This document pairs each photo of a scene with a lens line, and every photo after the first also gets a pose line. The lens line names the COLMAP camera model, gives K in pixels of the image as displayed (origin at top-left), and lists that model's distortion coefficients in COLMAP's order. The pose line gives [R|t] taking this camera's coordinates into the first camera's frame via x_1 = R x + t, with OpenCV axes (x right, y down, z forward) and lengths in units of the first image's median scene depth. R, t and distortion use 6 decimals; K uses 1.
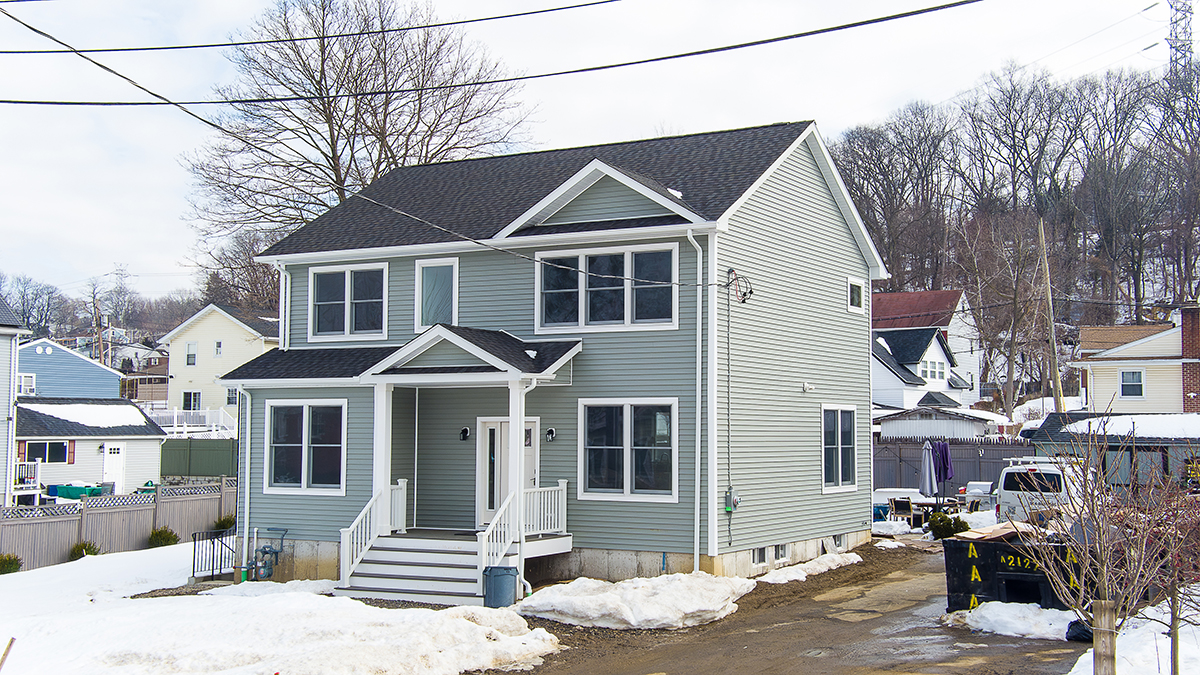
lens RADIAL K [[1389.6, 0, 601.3], [0, 1389.6, 340.4], [0, 0, 1]] dist [0.171715, 0.000000]
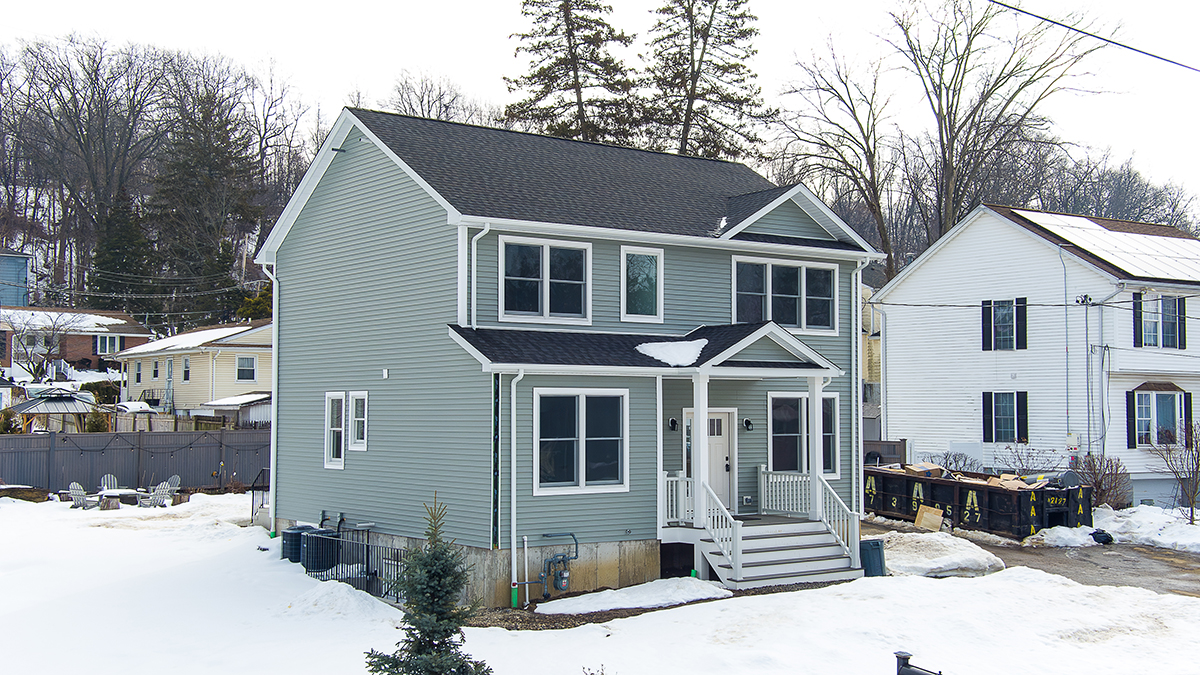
lens RADIAL K [[1389.6, 0, 599.6], [0, 1389.6, 340.8], [0, 0, 1]] dist [0.171715, 0.000000]
pose [[0.406747, 0.039491, 0.912687, -1.053106], [-0.057209, 0.998205, -0.017695, 0.027284], [-0.911748, -0.045017, 0.408276, 0.639179]]
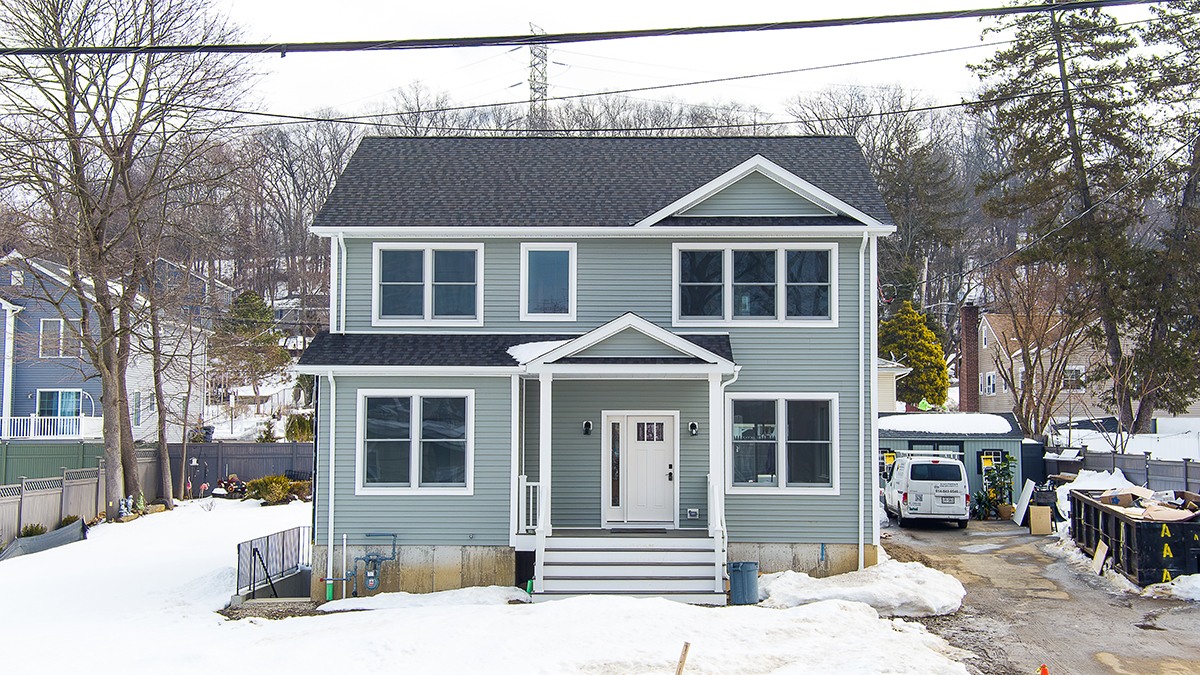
lens RADIAL K [[1389.6, 0, 600.1], [0, 1389.6, 335.2], [0, 0, 1]] dist [0.171715, 0.000000]
pose [[0.881262, 0.033309, 0.471454, -0.544175], [-0.030166, 0.999444, -0.014224, 0.016907], [-0.471665, -0.001687, 0.881776, 0.155066]]
